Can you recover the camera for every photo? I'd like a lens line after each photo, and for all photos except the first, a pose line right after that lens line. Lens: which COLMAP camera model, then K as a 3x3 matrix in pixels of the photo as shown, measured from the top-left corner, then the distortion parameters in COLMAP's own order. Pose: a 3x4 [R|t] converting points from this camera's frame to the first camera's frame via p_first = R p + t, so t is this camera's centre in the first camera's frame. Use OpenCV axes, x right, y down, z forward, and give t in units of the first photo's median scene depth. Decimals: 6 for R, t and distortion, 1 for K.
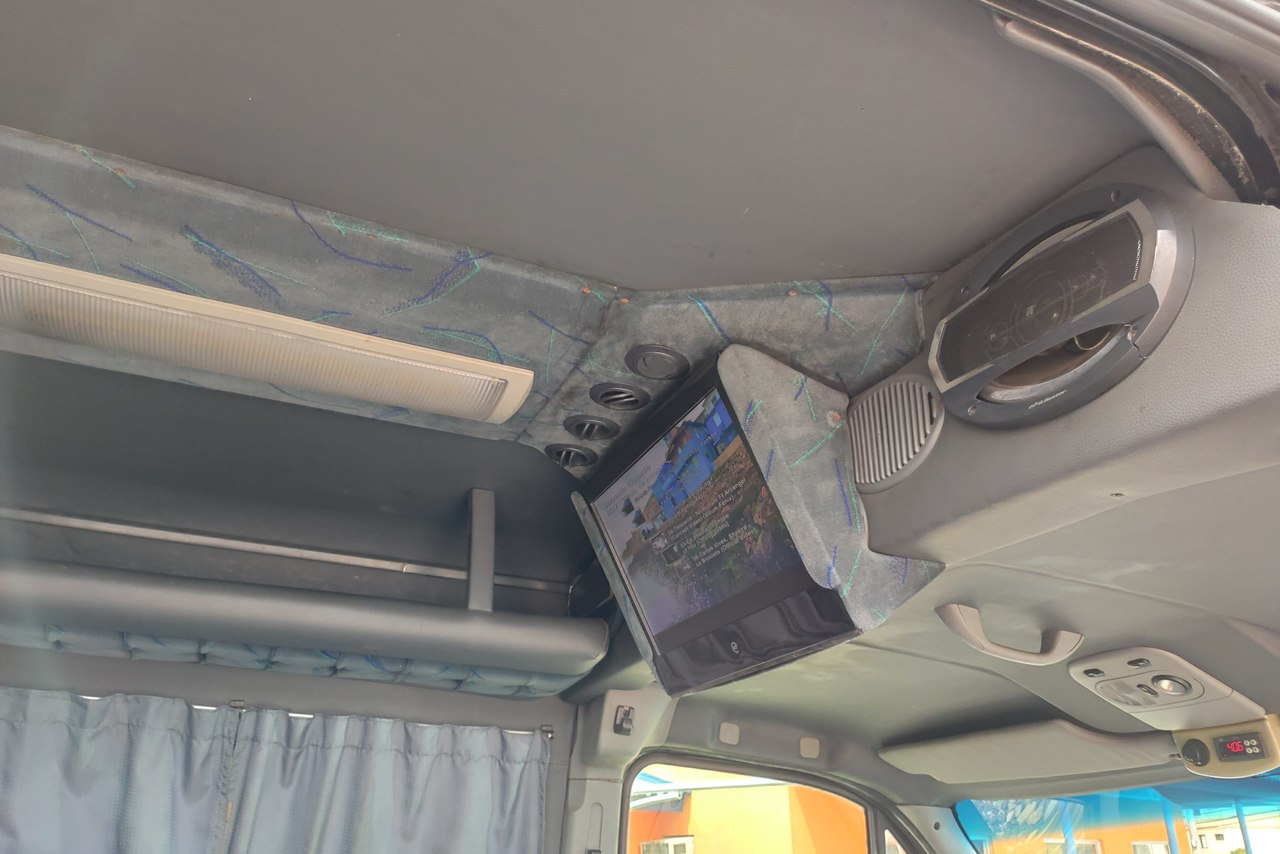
lens RADIAL K [[971.1, 0, 640.4], [0, 971.1, 422.6], [0, 0, 1]] dist [0.072366, -0.116560]
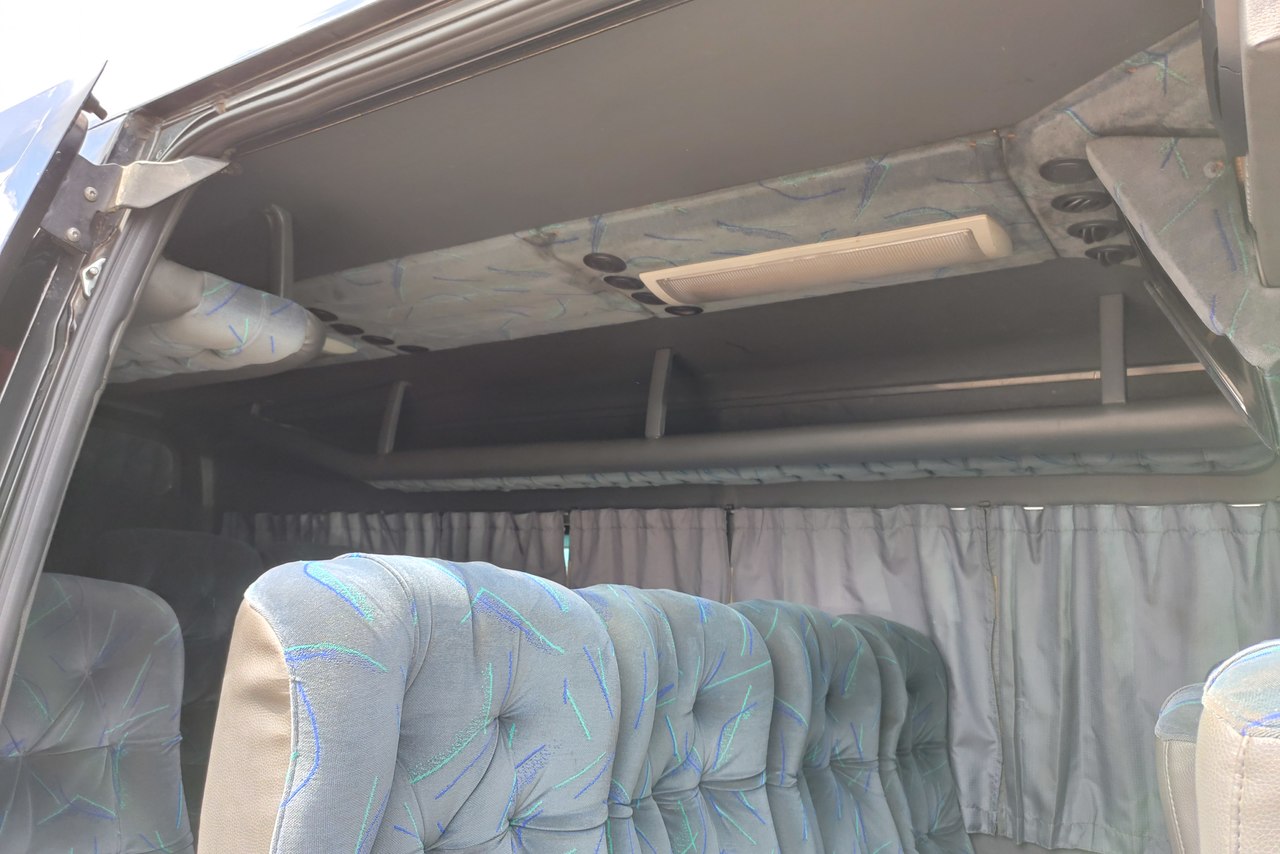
lens RADIAL K [[971.1, 0, 640.4], [0, 971.1, 422.6], [0, 0, 1]] dist [0.072366, -0.116560]
pose [[0.556048, -0.167886, -0.814018, 0.442440], [0.301761, 0.953336, 0.009511, 0.039246], [0.774436, -0.250928, 0.580762, -0.077159]]
